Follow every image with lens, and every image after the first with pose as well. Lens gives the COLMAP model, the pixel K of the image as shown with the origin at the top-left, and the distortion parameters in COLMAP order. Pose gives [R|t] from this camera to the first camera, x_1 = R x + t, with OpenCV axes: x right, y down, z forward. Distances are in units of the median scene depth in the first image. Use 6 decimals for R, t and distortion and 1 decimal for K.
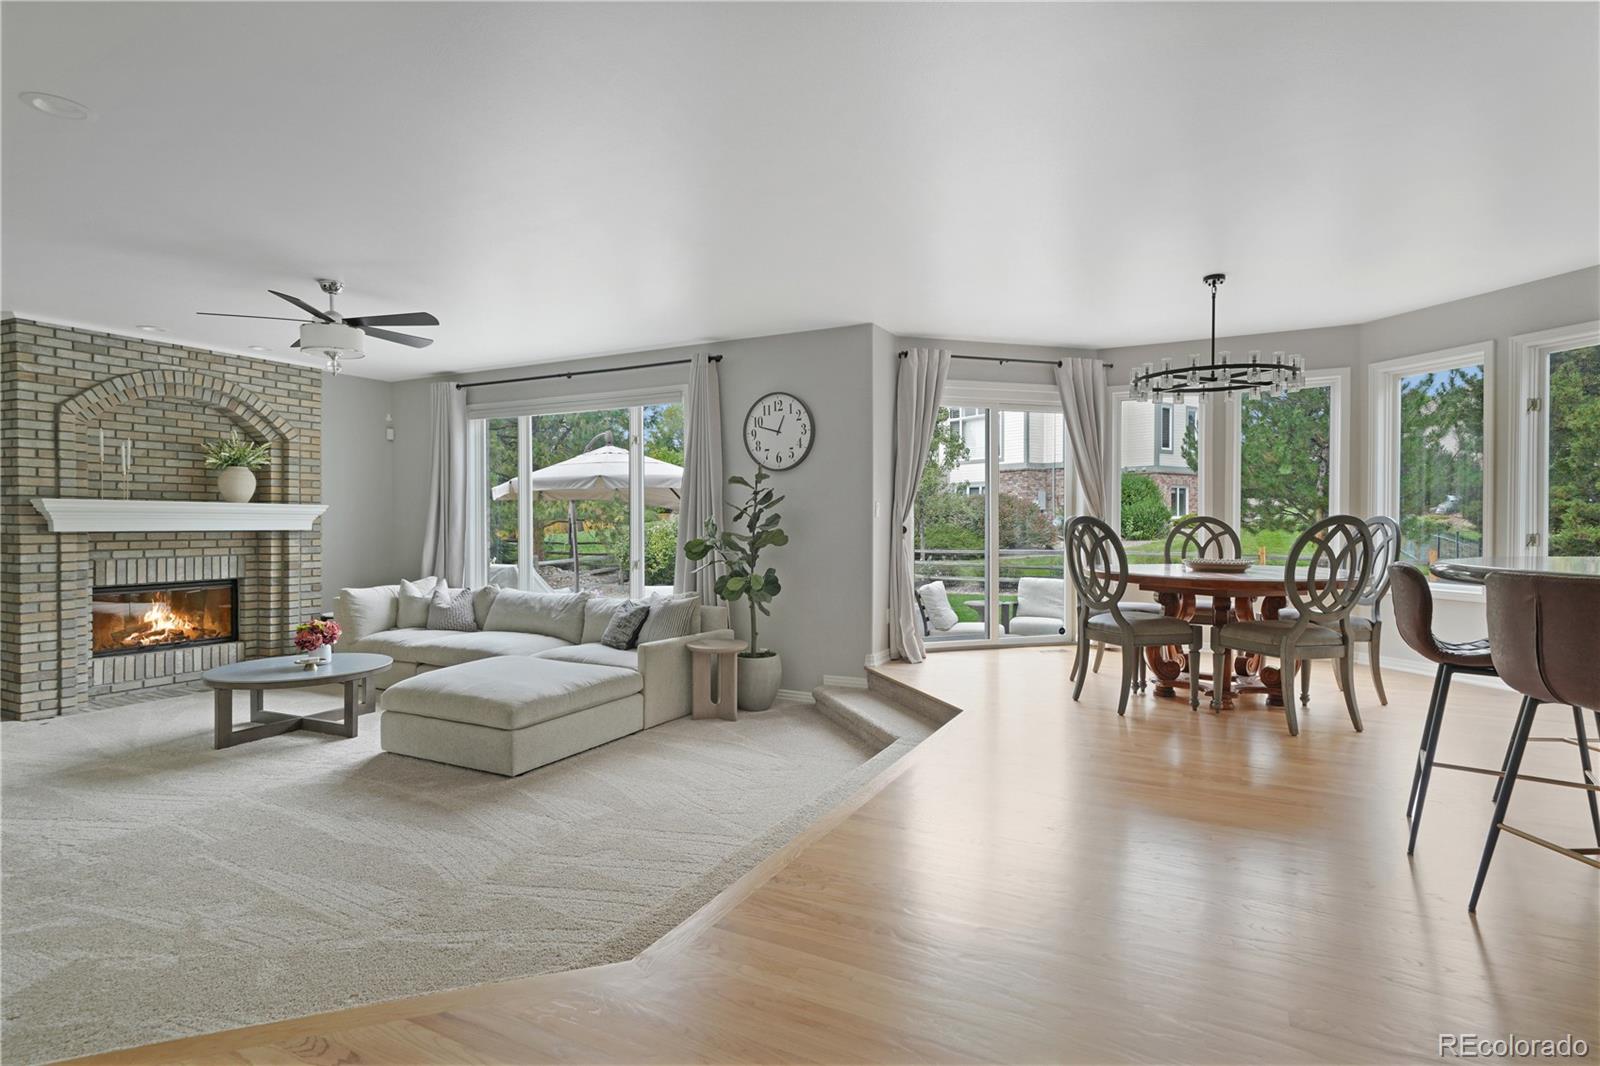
lens RADIAL K [[797.5, 0, 800.0], [0, 797.5, 533.0], [0, 0, 1]] dist [0.011250, 0.001582]
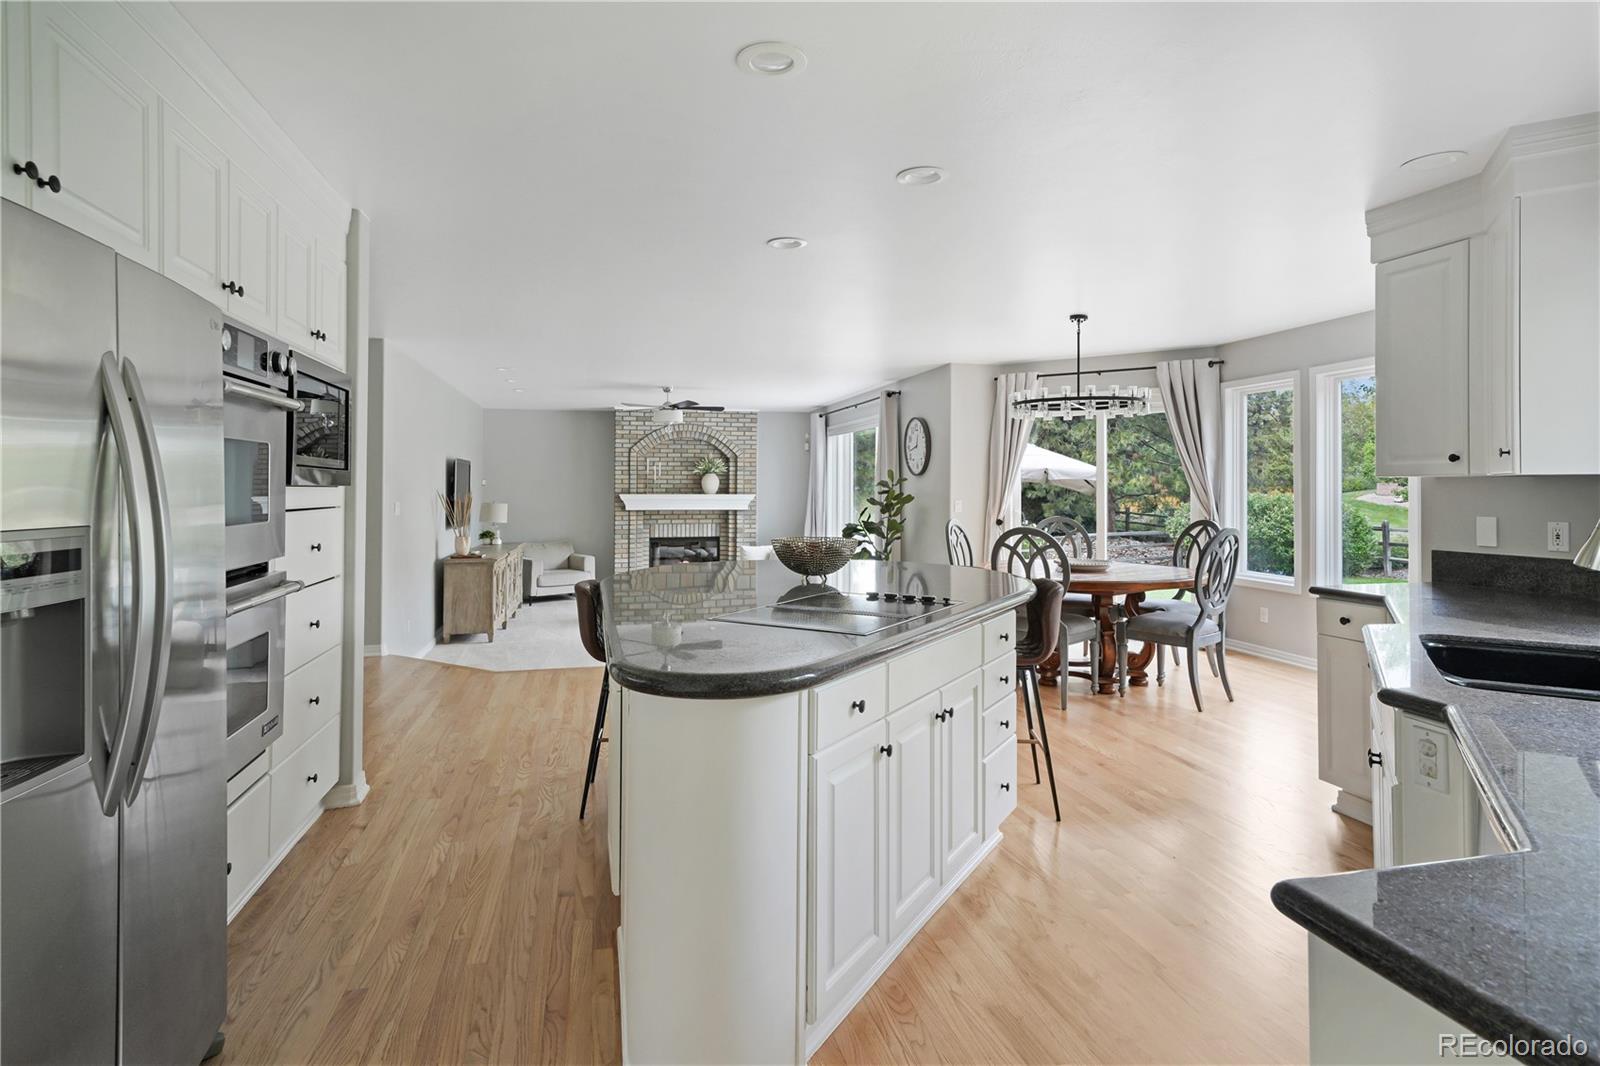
lens RADIAL K [[823.0, 0, 793.8], [0, 823.0, 497.7], [0, 0, 1]] dist [0.014822, 0.000594]
pose [[0.657566, 0.013015, -0.753284, 0.845594], [-0.012424, 0.999902, 0.006430, -0.046794], [0.753294, 0.005131, 0.657664, -0.060621]]
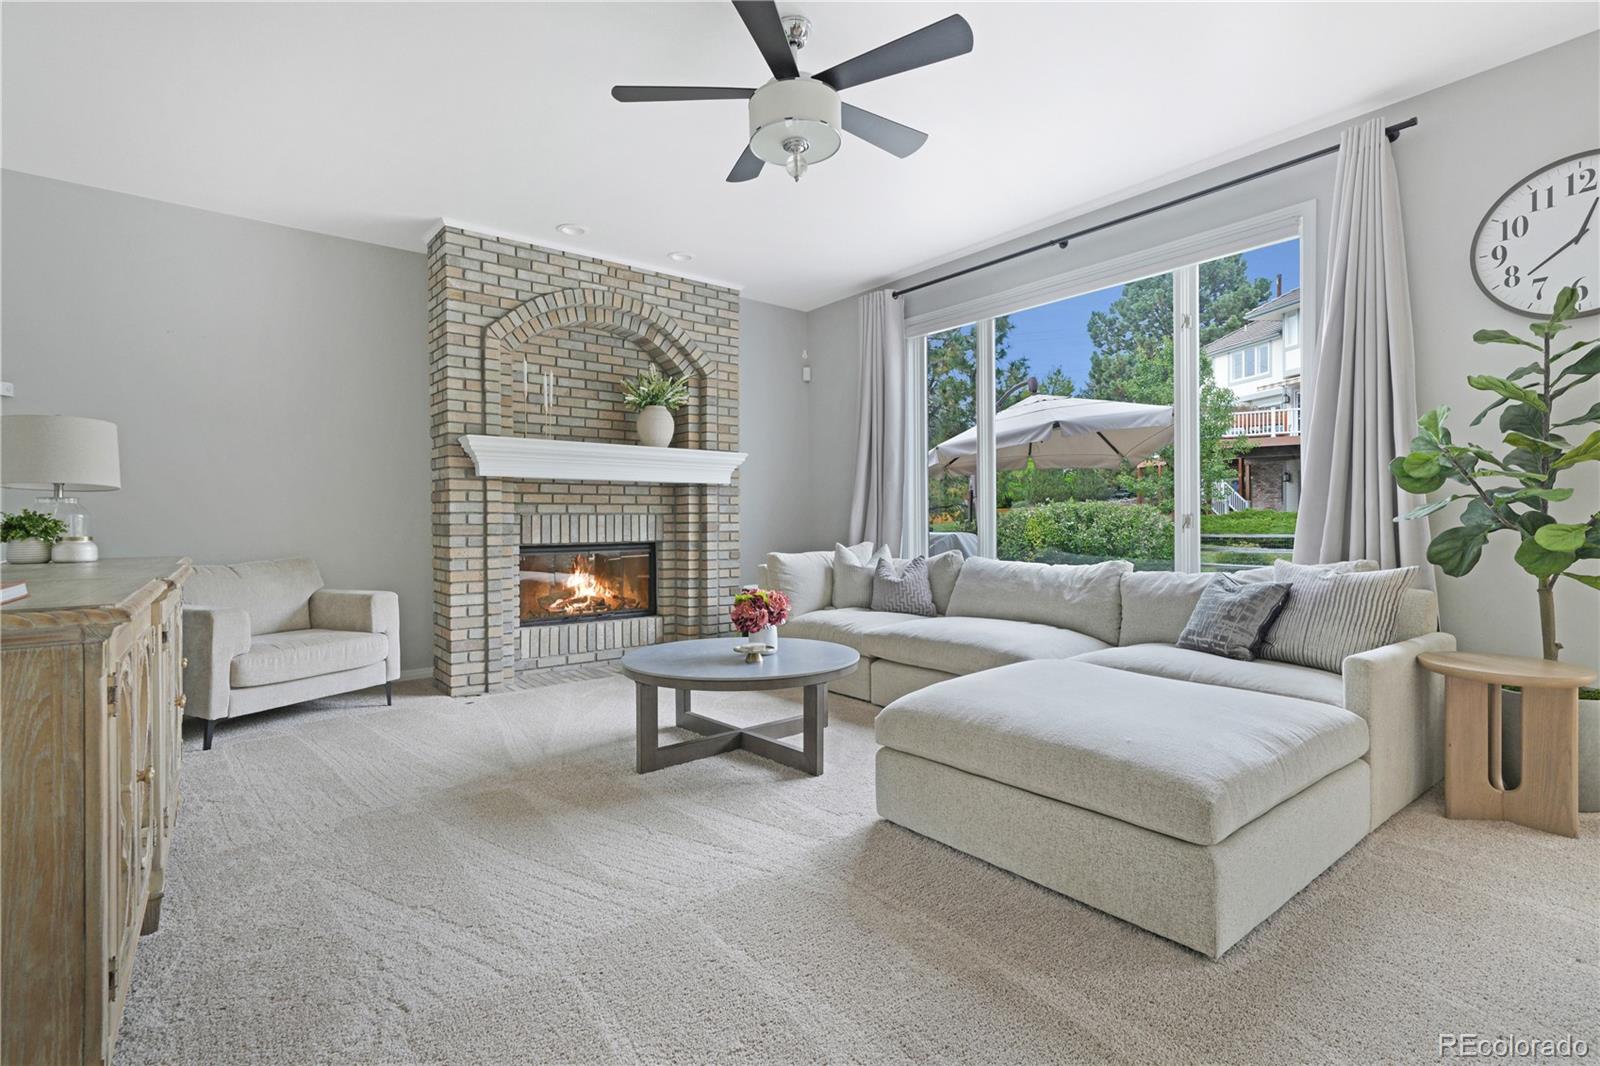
lens RADIAL K [[764.4, 0, 800.0], [0, 764.4, 533.0], [0, 0, 1]] dist [0.002143, 0.000333]
pose [[0.915793, -0.000765, -0.401649, -0.261308], [0.002052, 0.999994, 0.002774, 0.050541], [0.401644, -0.003365, 0.915790, 0.354191]]
